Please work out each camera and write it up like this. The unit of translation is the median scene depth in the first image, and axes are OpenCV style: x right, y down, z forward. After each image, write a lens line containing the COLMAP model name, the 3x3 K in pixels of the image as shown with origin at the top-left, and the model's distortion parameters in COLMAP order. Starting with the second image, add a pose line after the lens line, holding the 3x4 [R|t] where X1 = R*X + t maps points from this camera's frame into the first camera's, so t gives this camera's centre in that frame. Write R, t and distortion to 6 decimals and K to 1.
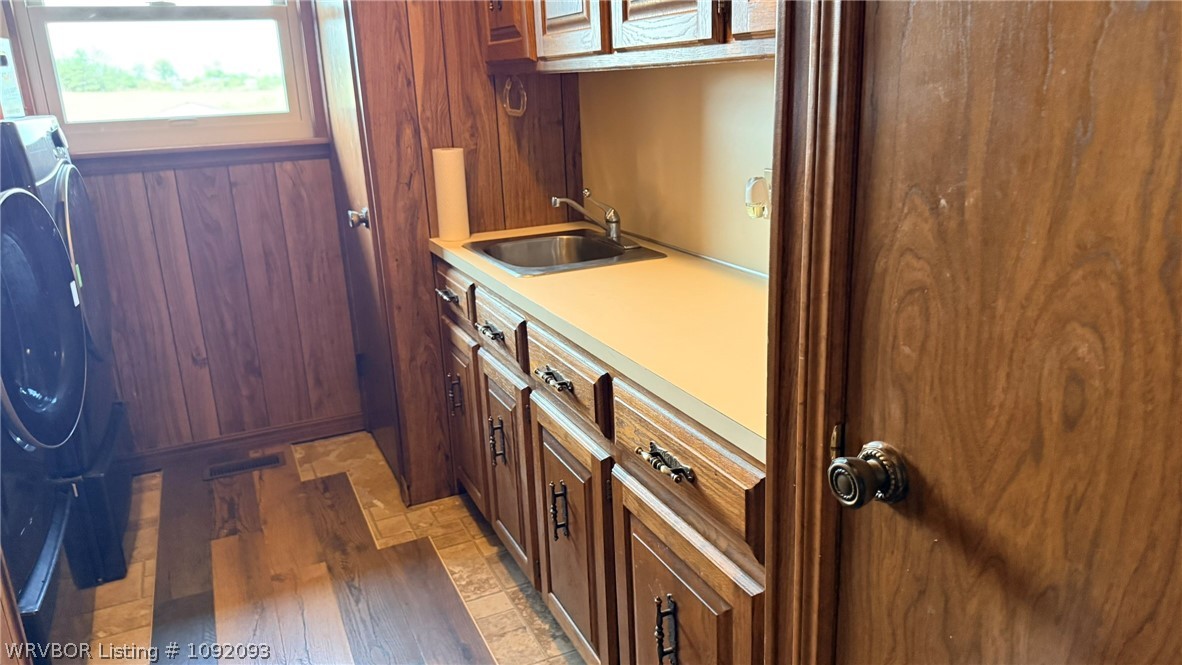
lens RADIAL K [[825.4, 0, 595.6], [0, 825.4, 335.9], [0, 0, 1]] dist [0.081713, -0.109258]
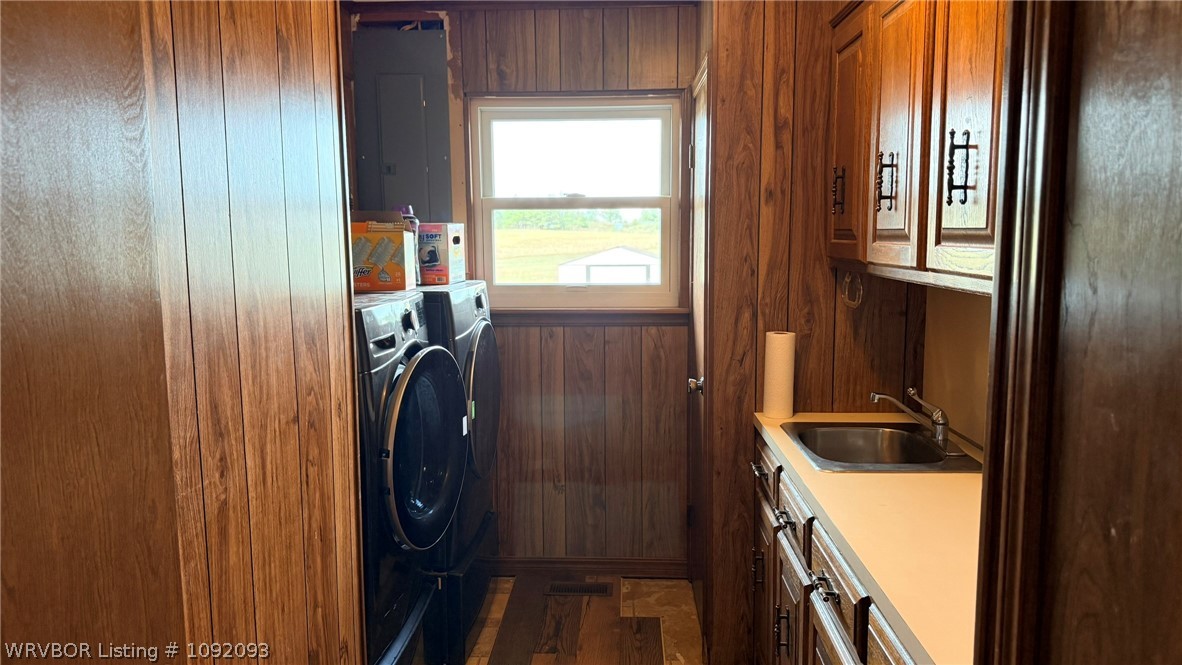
lens RADIAL K [[825.4, 0, 595.6], [0, 825.4, 335.9], [0, 0, 1]] dist [0.081713, -0.109258]
pose [[0.890284, 0.088614, -0.446701, 0.082701], [-0.162342, 0.978200, -0.129501, -0.044254], [0.425487, 0.187811, 0.885261, -0.038946]]
